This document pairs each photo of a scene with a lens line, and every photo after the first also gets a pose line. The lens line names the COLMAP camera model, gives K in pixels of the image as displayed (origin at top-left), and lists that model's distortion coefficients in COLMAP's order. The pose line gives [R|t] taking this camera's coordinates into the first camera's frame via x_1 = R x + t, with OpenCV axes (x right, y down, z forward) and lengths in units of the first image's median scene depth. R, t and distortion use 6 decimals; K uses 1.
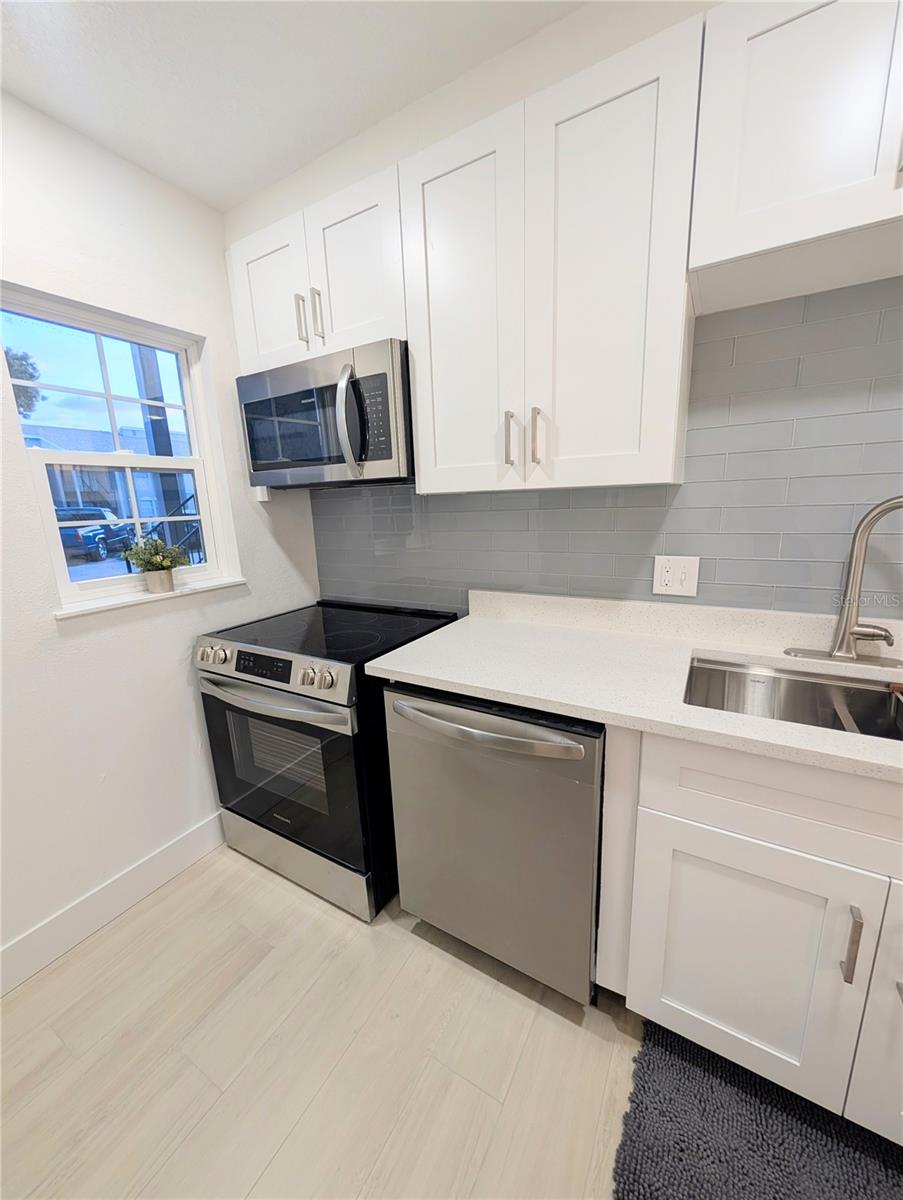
lens RADIAL K [[454.7, 0, 452.3], [0, 454.7, 604.2], [0, 0, 1]] dist [-0.001526, 0.000521]
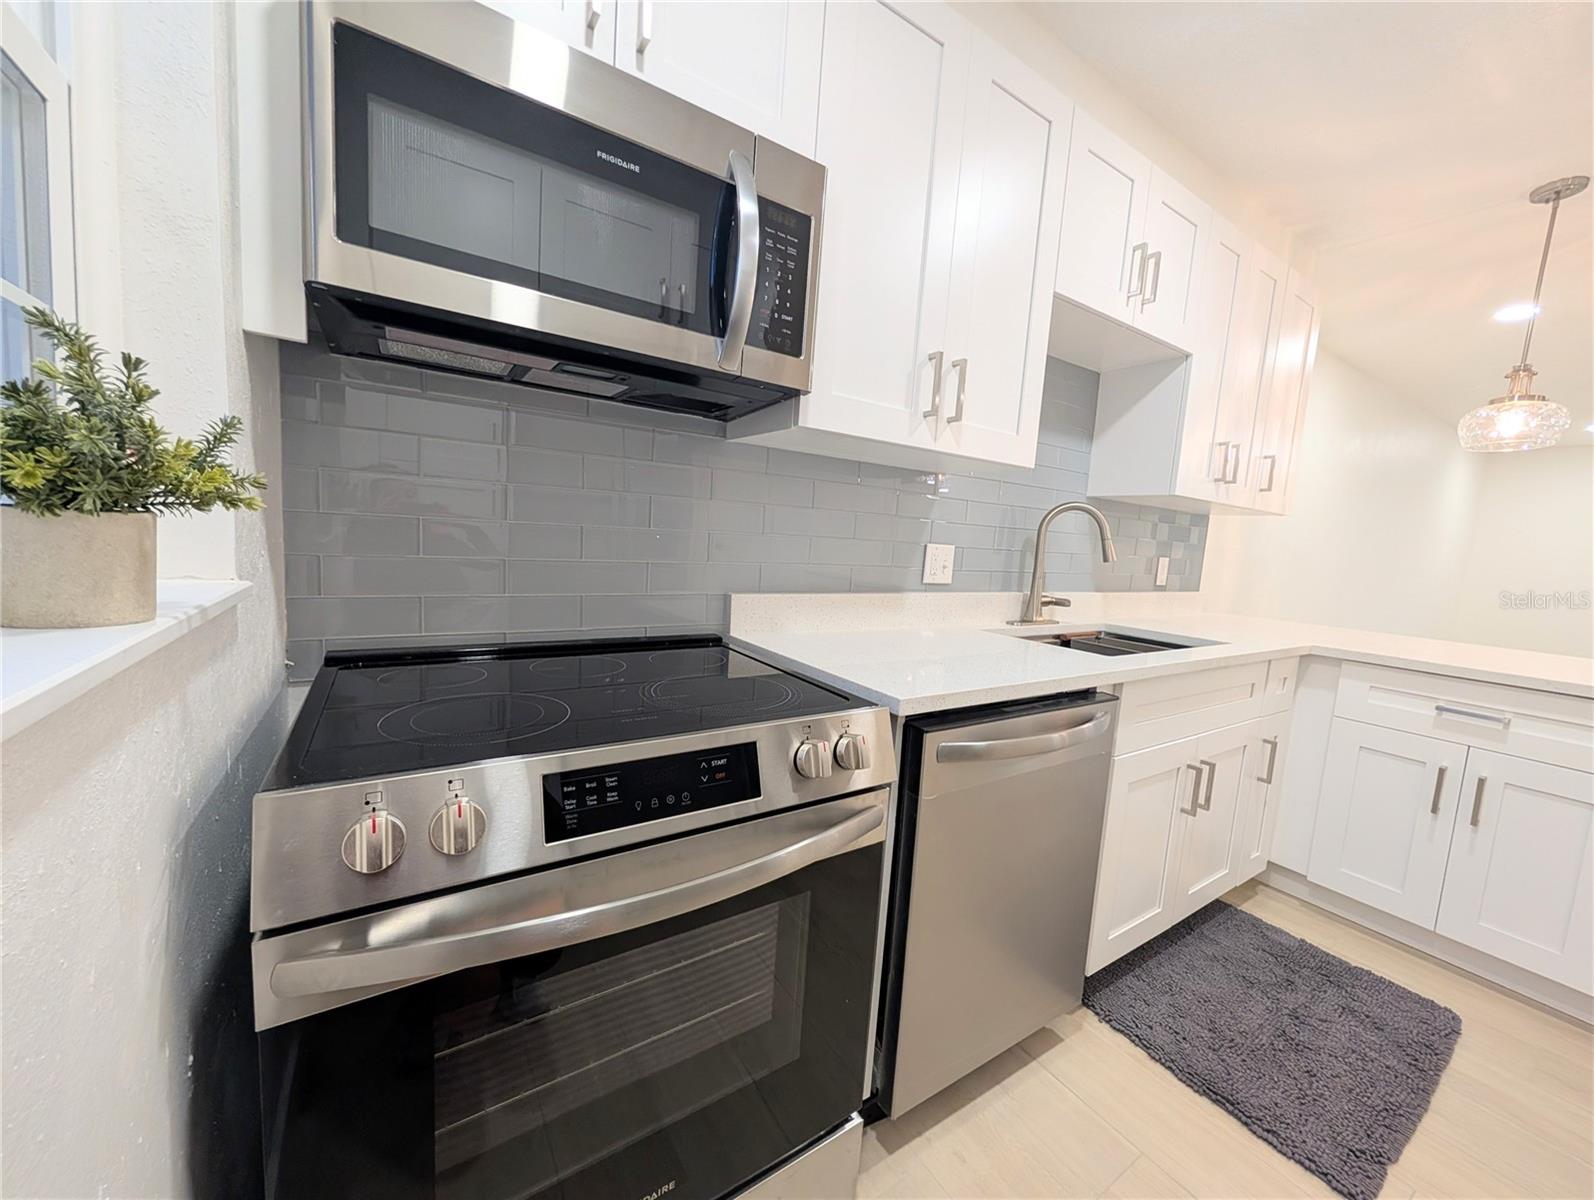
lens RADIAL K [[604.1, 0, 804.5], [0, 604.1, 600.9], [0, 0, 1]] dist [-0.001526, 0.000521]
pose [[0.444993, -0.036878, 0.894774, -0.917567], [0.121633, 0.992382, -0.019590, 0.008767], [-0.887235, 0.117552, 0.446089, 0.744235]]
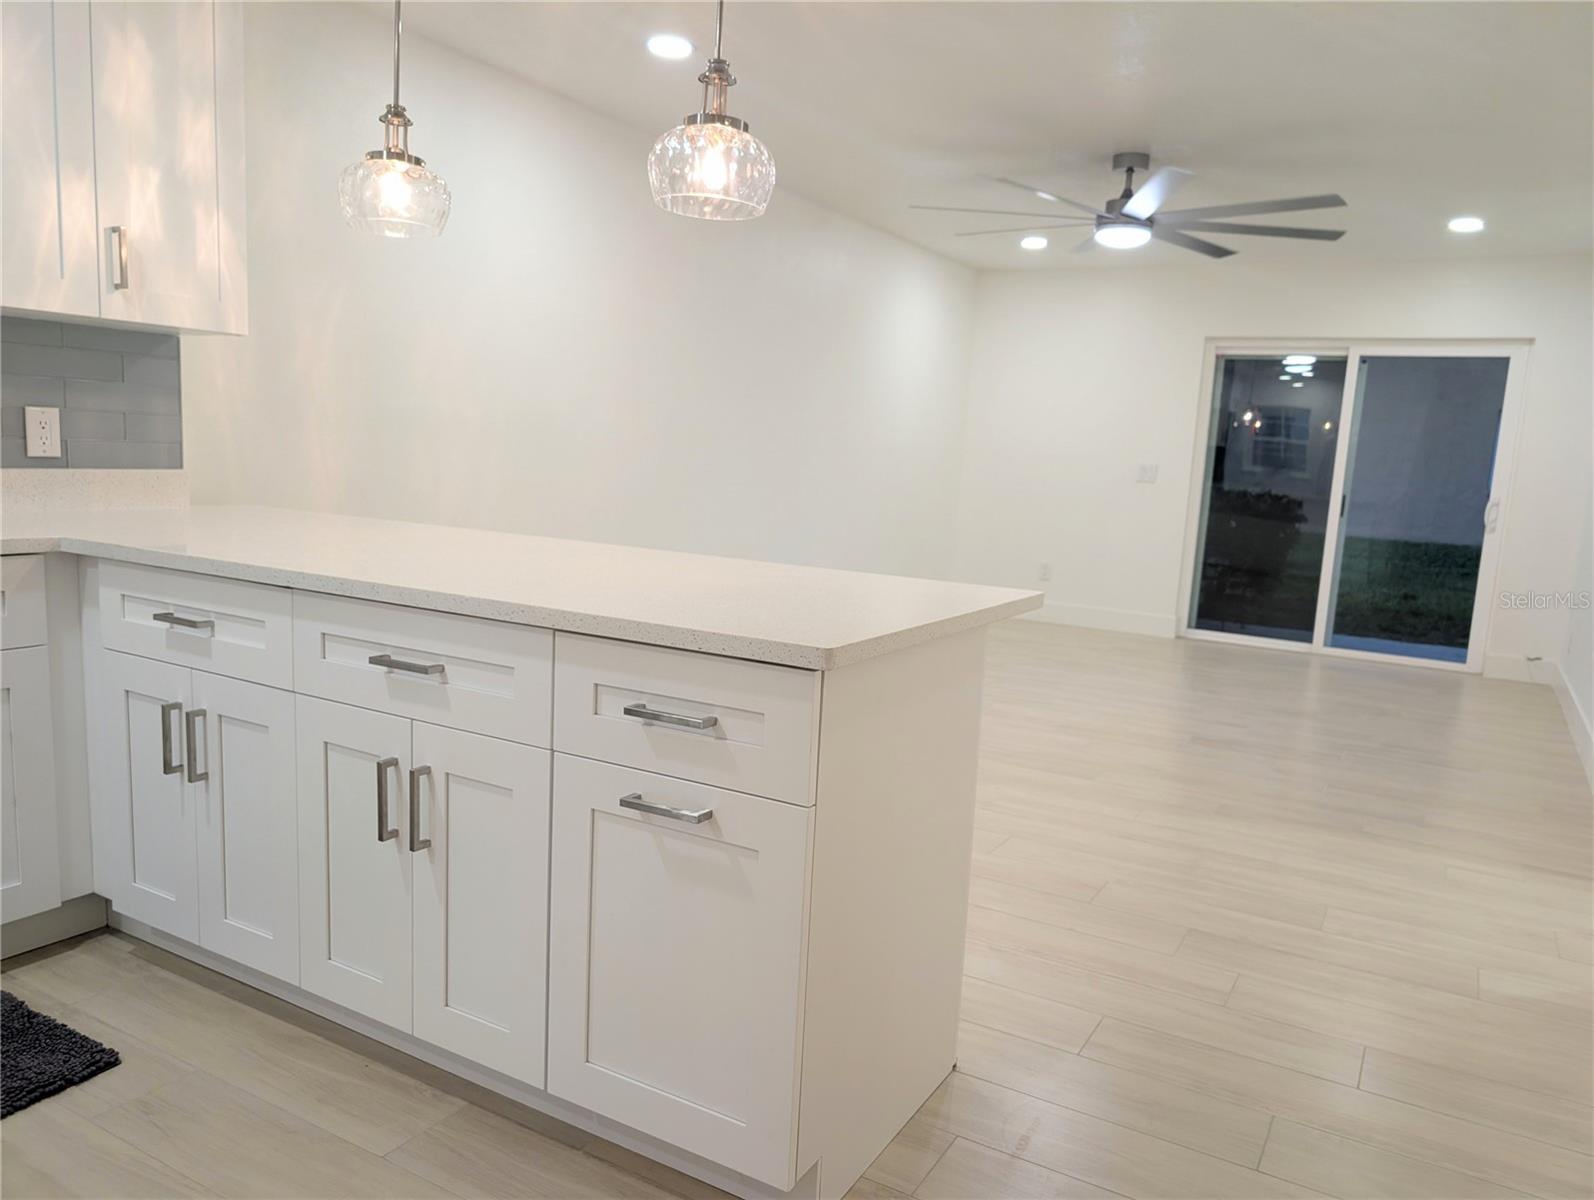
lens RADIAL K [[1149.0, 0, 804.8], [0, 1149.0, 621.4], [0, 0, 1]] dist [0.004071, -0.008007]
pose [[-0.009989, -0.120957, 0.992607, -0.786927], [0.170601, 0.977897, 0.120881, 0.353649], [-0.985289, 0.170548, 0.010867, -0.833651]]
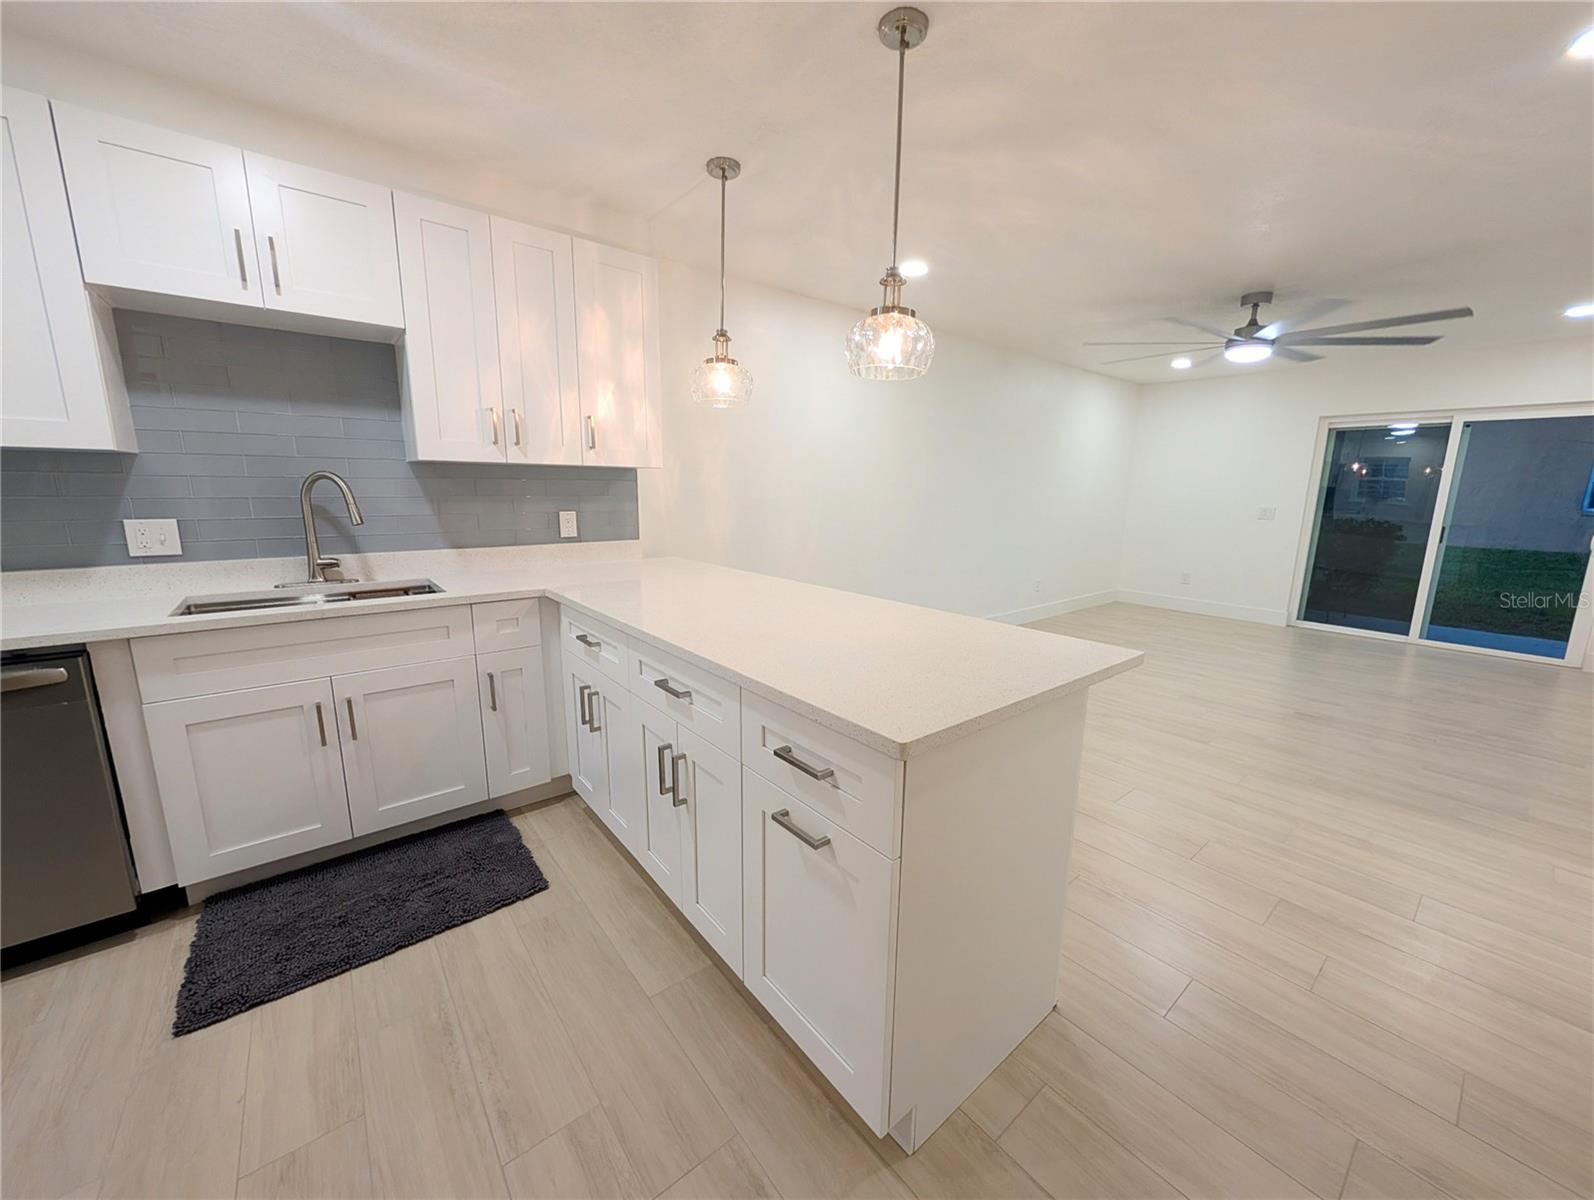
lens RADIAL K [[604.1, 0, 801.6], [0, 604.1, 598.3], [0, 0, 1]] dist [-0.001526, 0.000521]
pose [[0.352049, -0.134011, 0.926338, -0.346422], [0.182541, 0.980523, 0.072477, 0.280954], [-0.918009, 0.143579, 0.369655, -1.016196]]
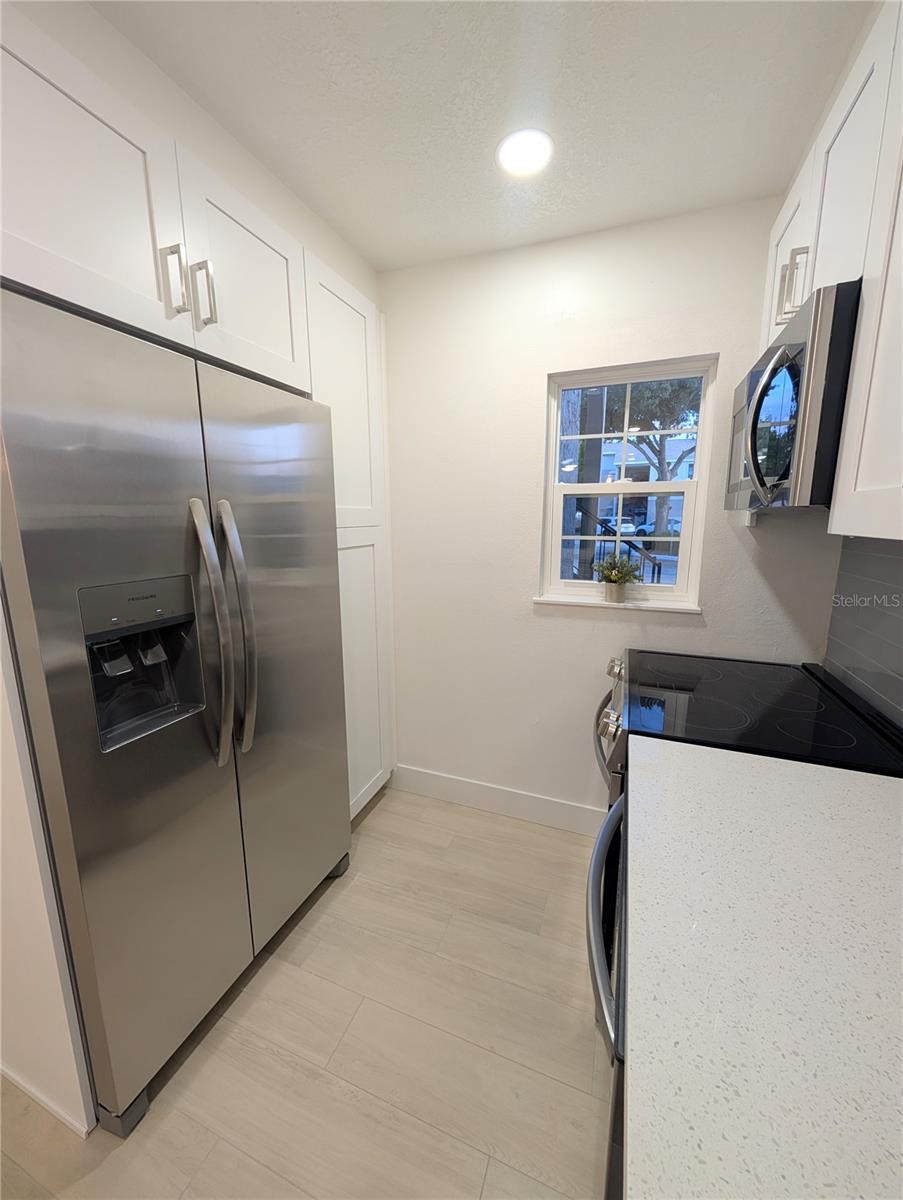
lens RADIAL K [[454.7, 0, 448.8], [0, 454.7, 606.4], [0, 0, 1]] dist [-0.001526, 0.000521]
pose [[0.180248, 0.225182, -0.957499, 0.490435], [-0.226944, 0.956699, 0.182272, -0.167375], [0.957083, 0.184444, 0.223547, 0.461639]]
